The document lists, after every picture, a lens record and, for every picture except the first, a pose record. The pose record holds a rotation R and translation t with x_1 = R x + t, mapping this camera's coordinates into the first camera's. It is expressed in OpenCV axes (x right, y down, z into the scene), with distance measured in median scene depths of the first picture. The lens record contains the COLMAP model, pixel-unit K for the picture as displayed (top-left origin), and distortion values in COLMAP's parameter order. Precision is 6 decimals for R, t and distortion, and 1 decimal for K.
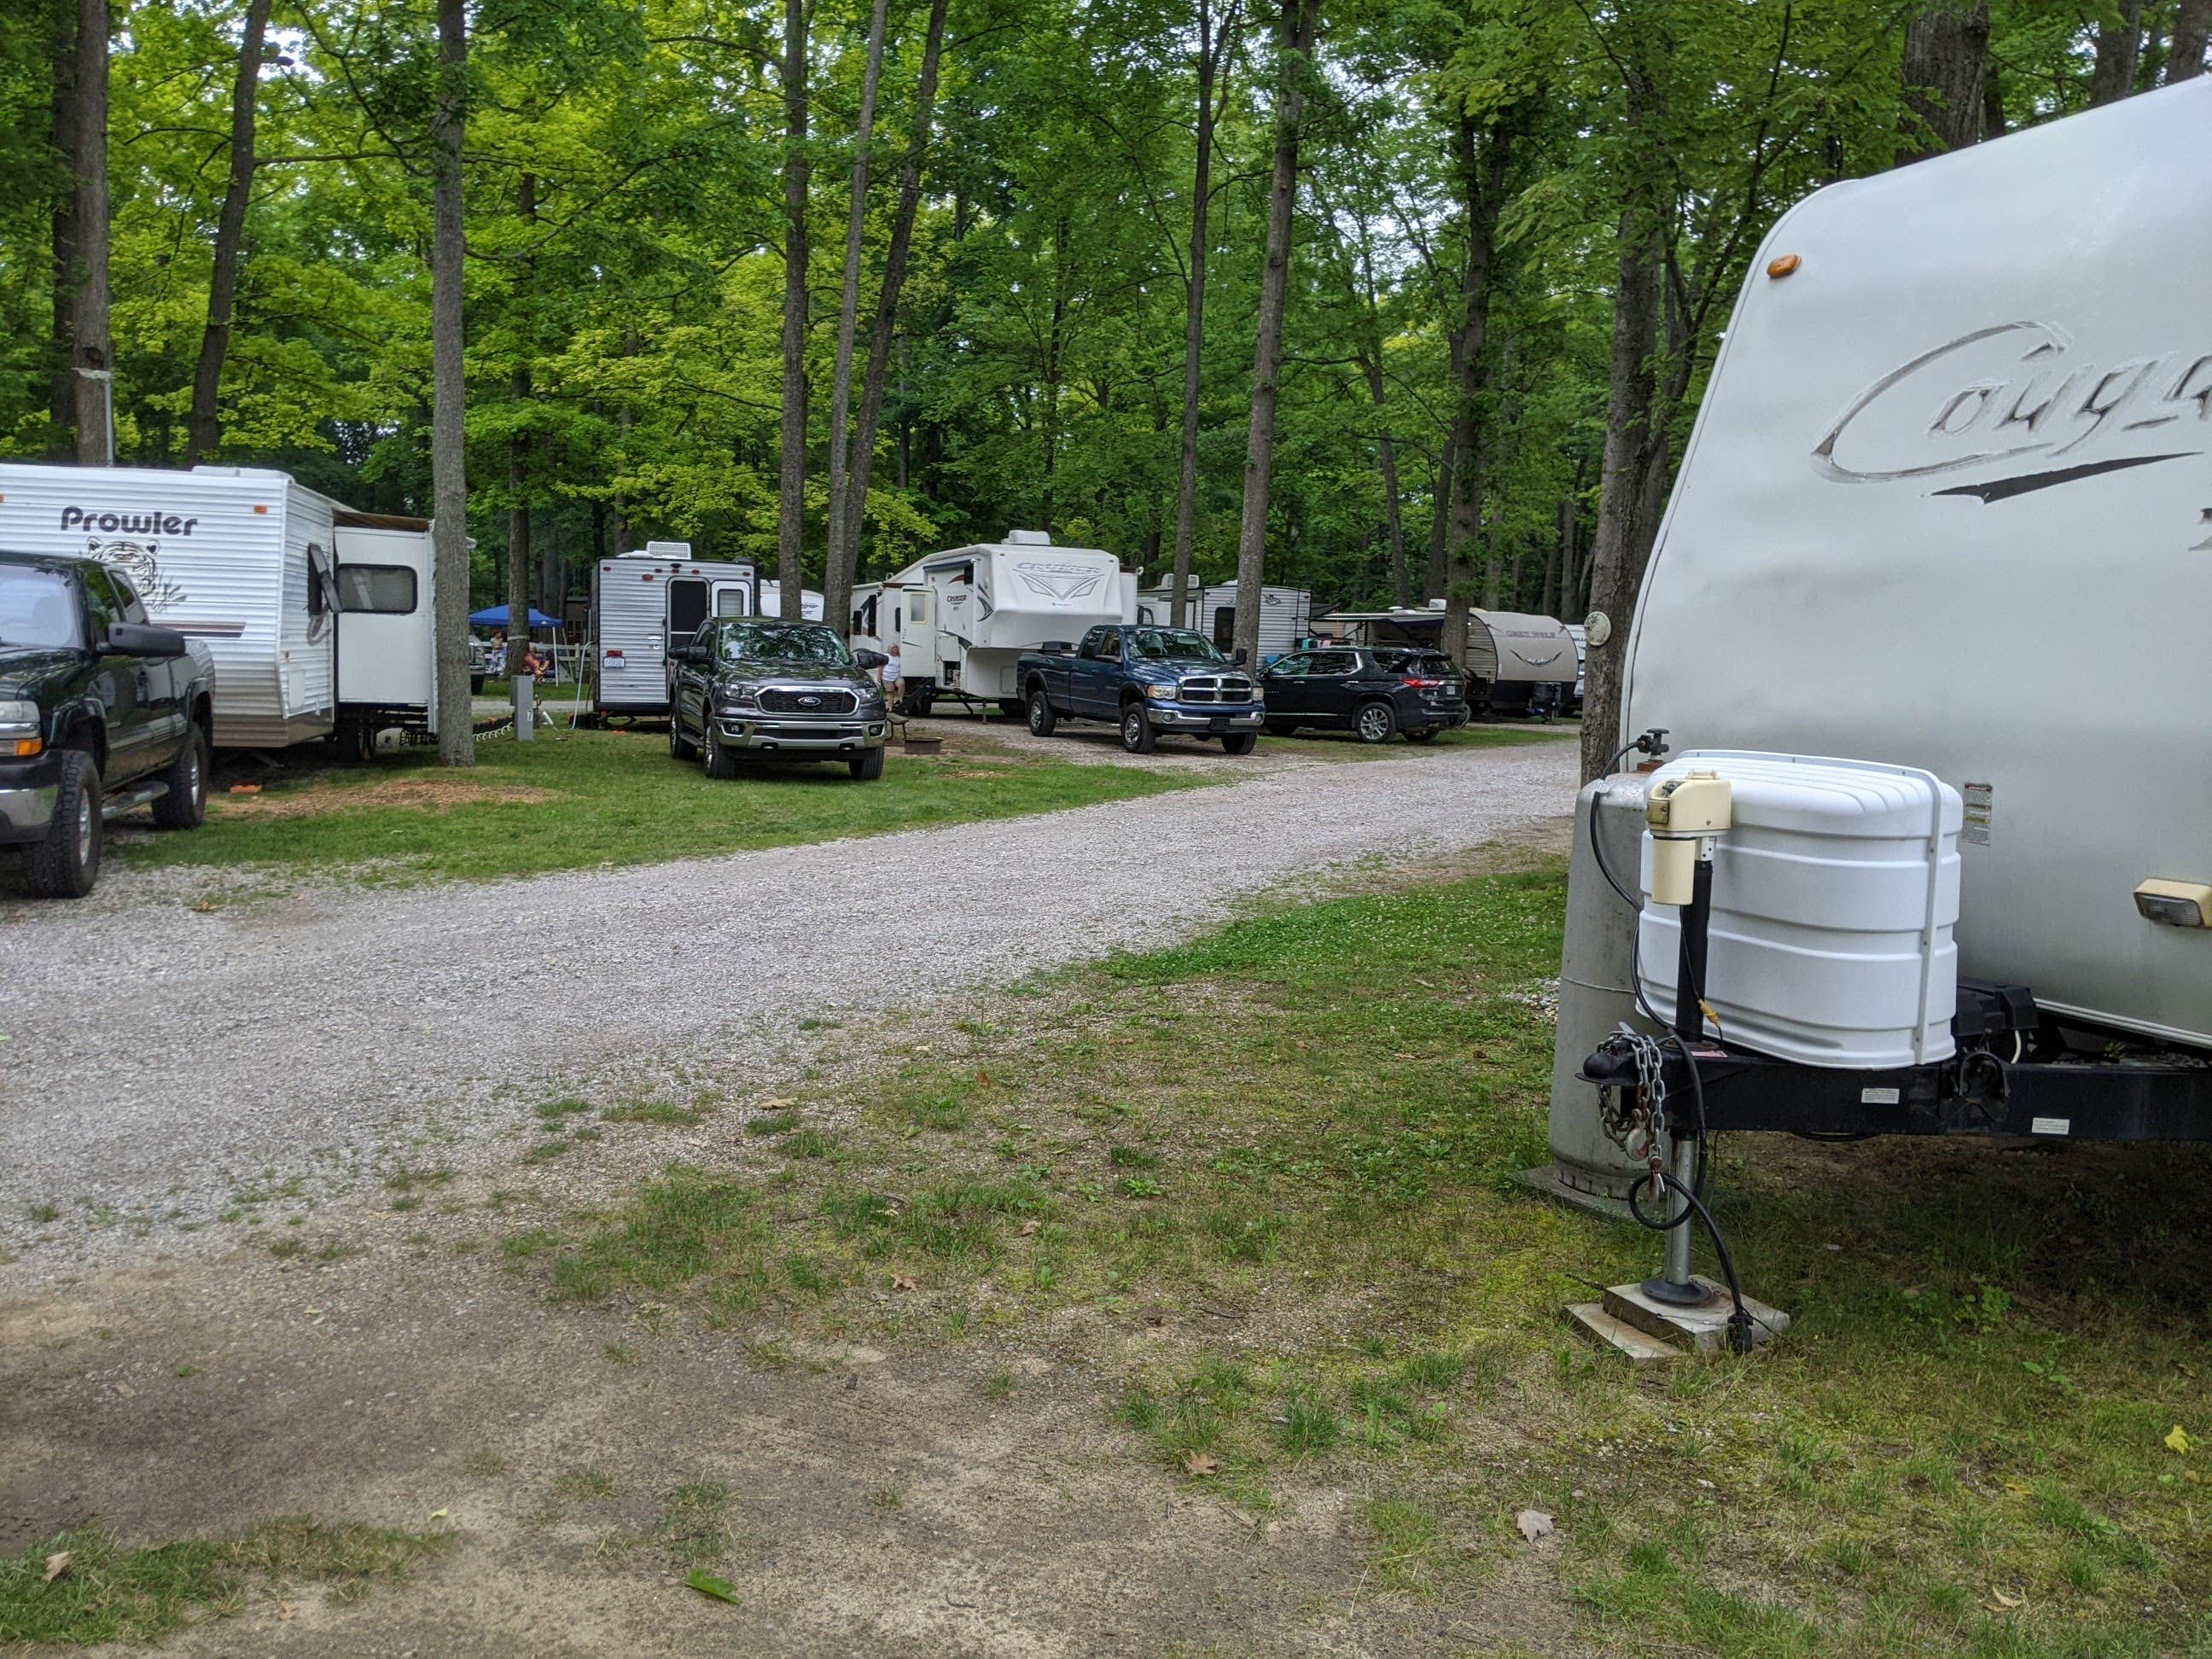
lens RADIAL K [[1790.0, 0, 1158.9], [0, 1790.0, 781.8], [0, 0, 1]] dist [0.029747, -0.092978]
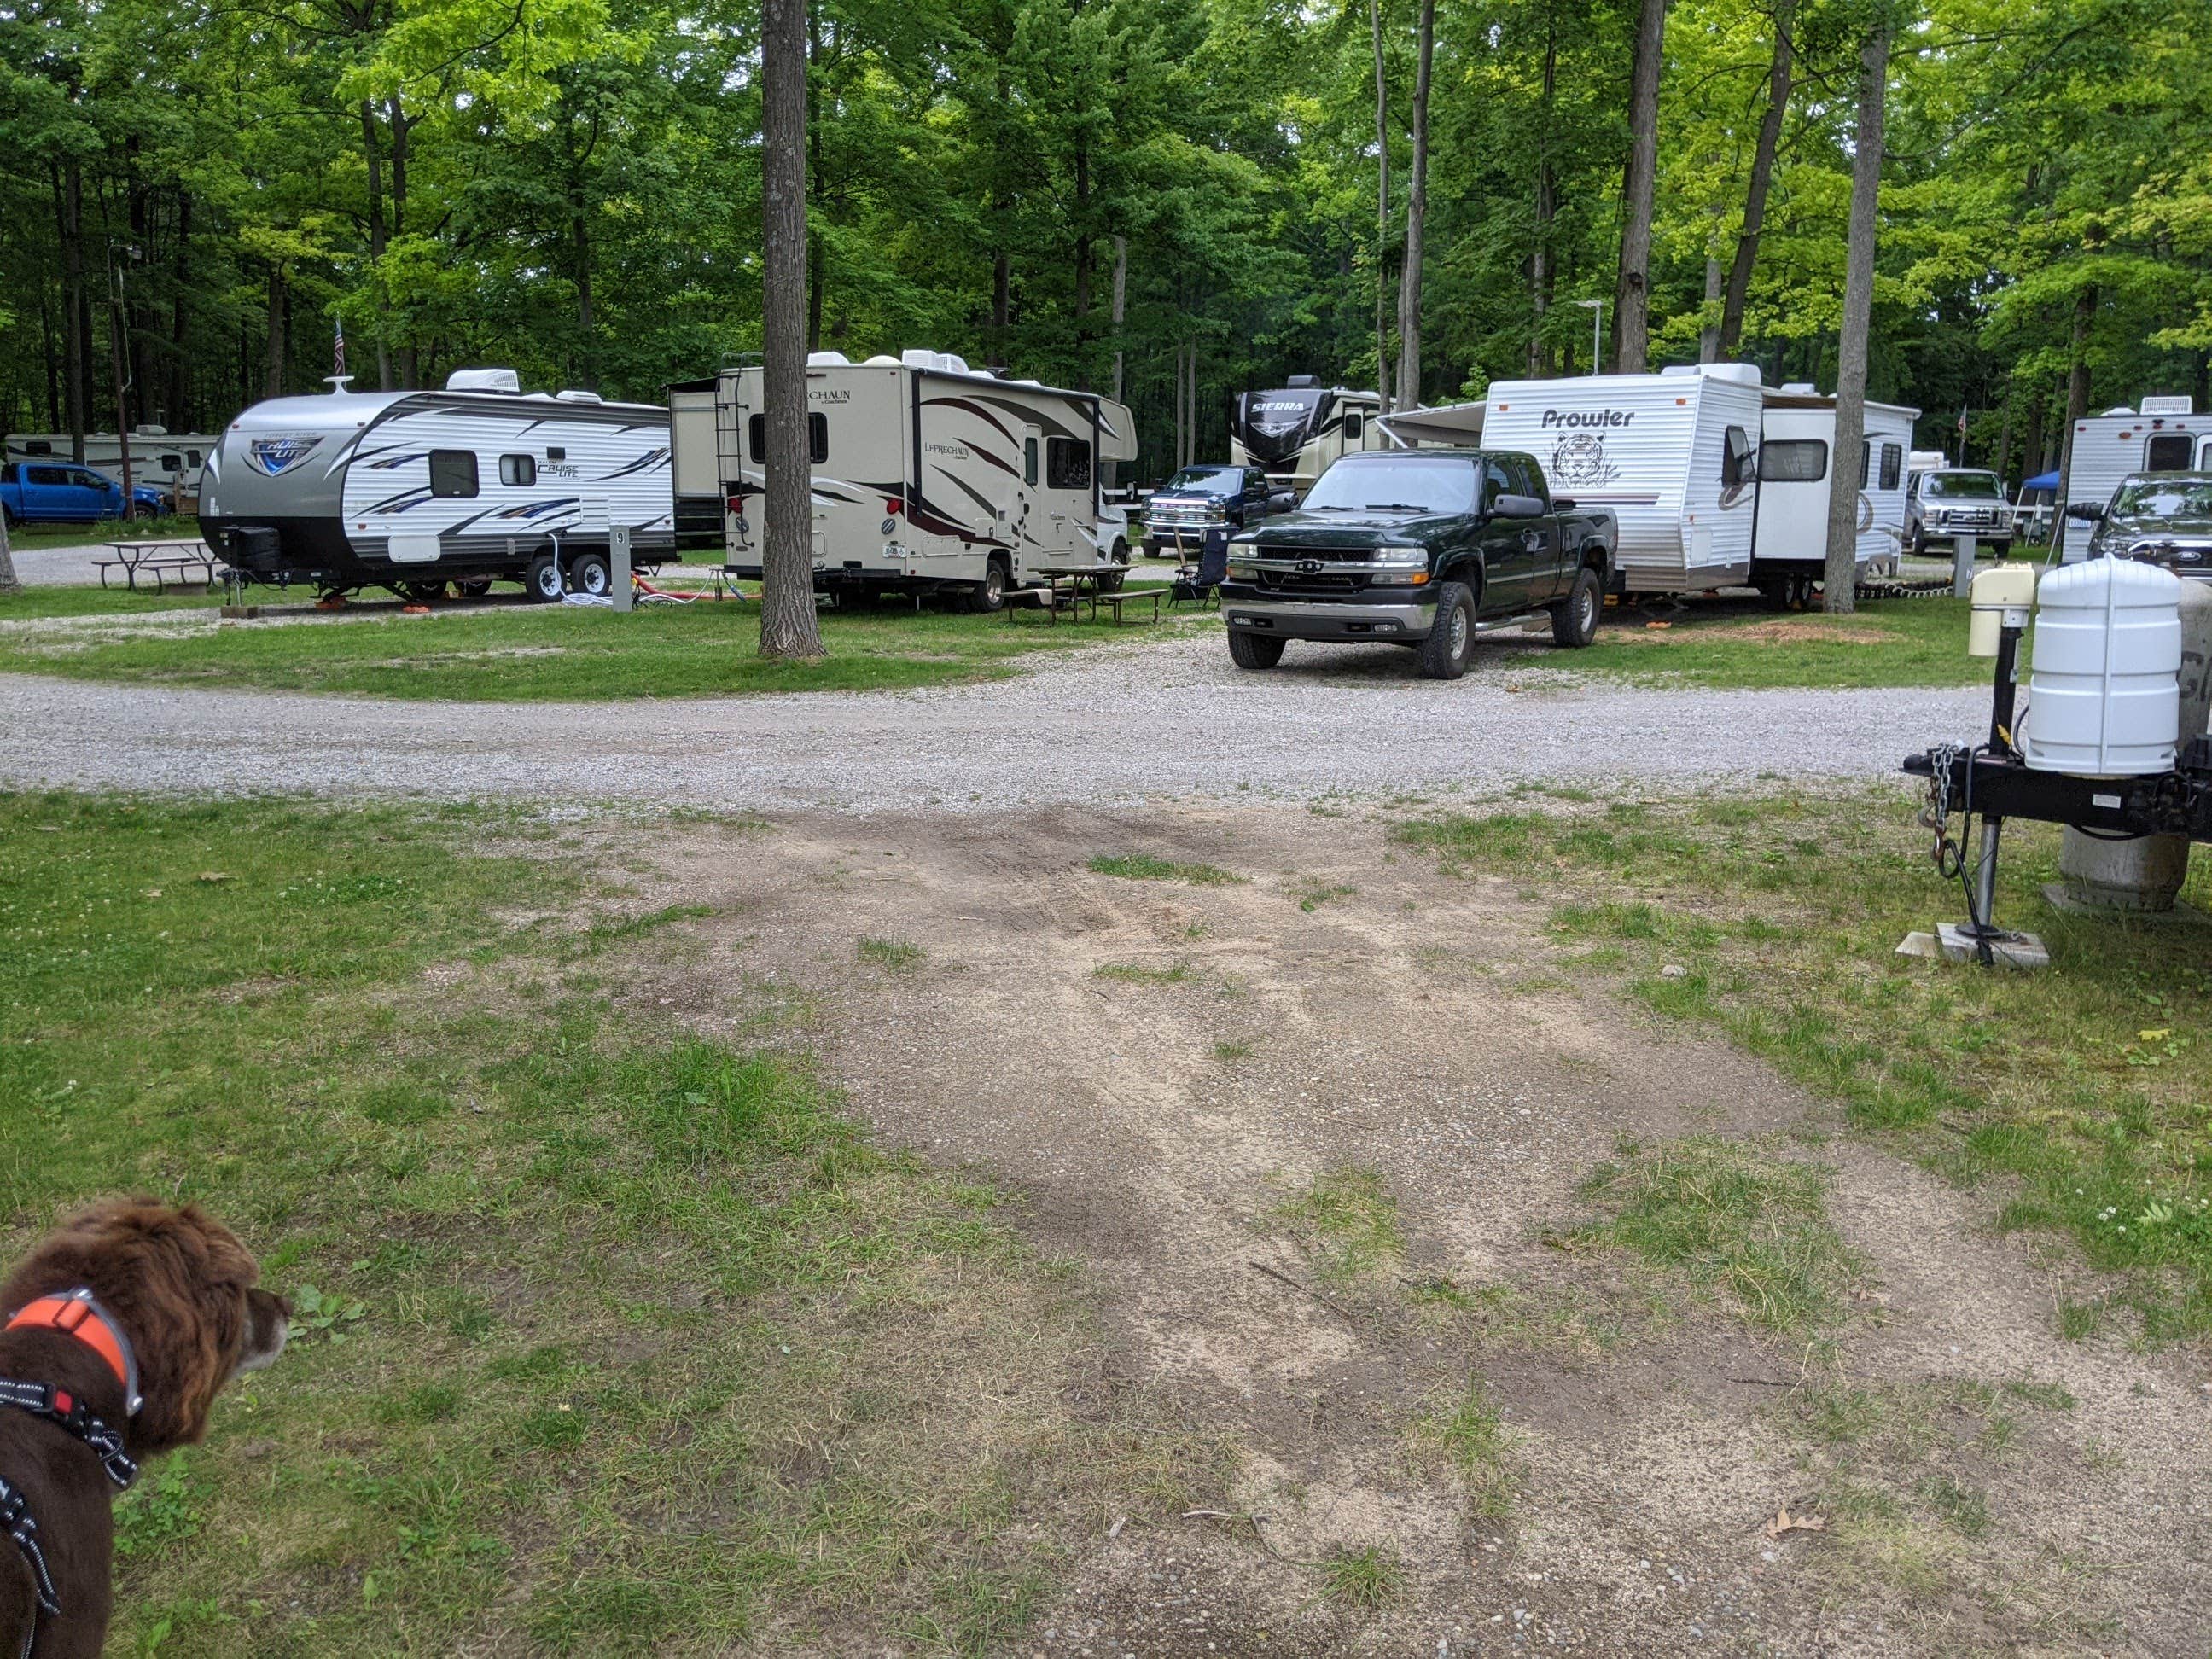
lens RADIAL K [[1752.2, 0, 1090.1], [0, 1752.2, 796.3], [0, 0, 1]] dist [0.071358, -0.095976]
pose [[0.624130, 0.104599, -0.774287, 0.214021], [-0.041830, 0.994050, 0.100570, 0.014966], [0.780200, -0.030380, 0.624792, -0.100246]]
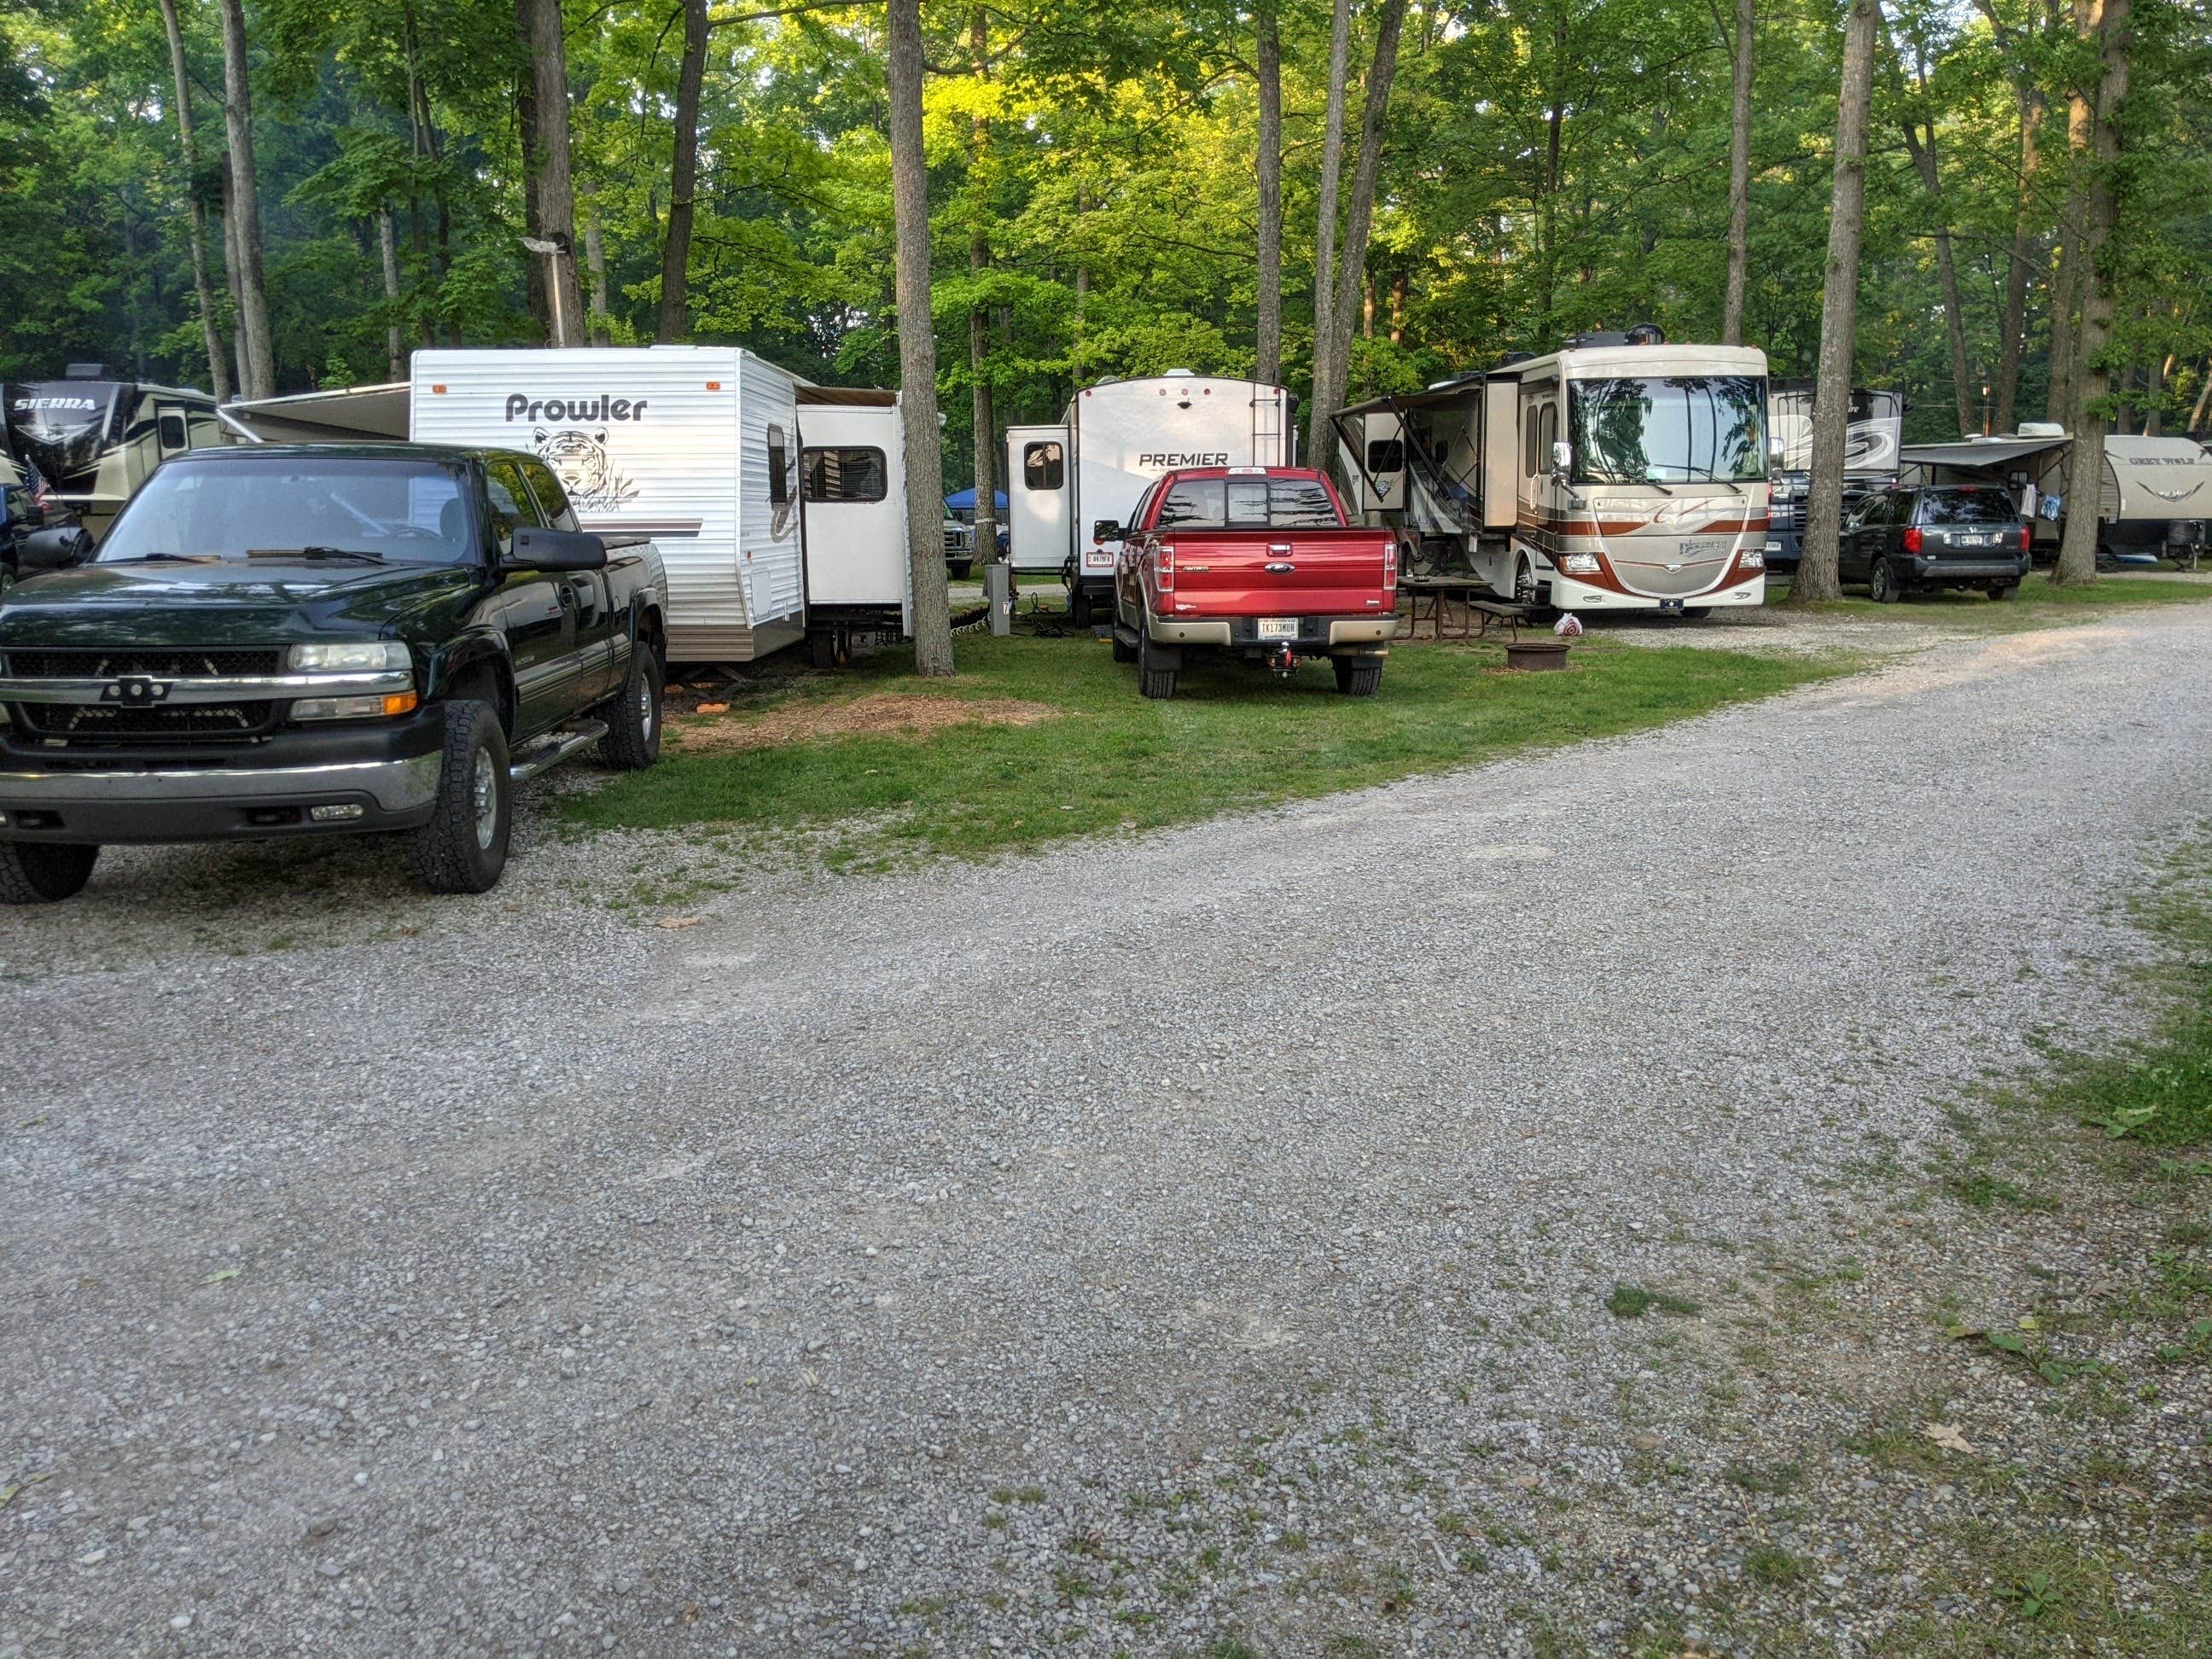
lens RADIAL K [[1752.2, 0, 1090.1], [0, 1752.2, 796.3], [0, 0, 1]] dist [0.071358, -0.095976]
pose [[0.960372, 0.001901, -0.278713, -0.082341], [0.022059, 0.996322, 0.082805, -0.019519], [0.277846, -0.085672, 0.956798, 0.203170]]
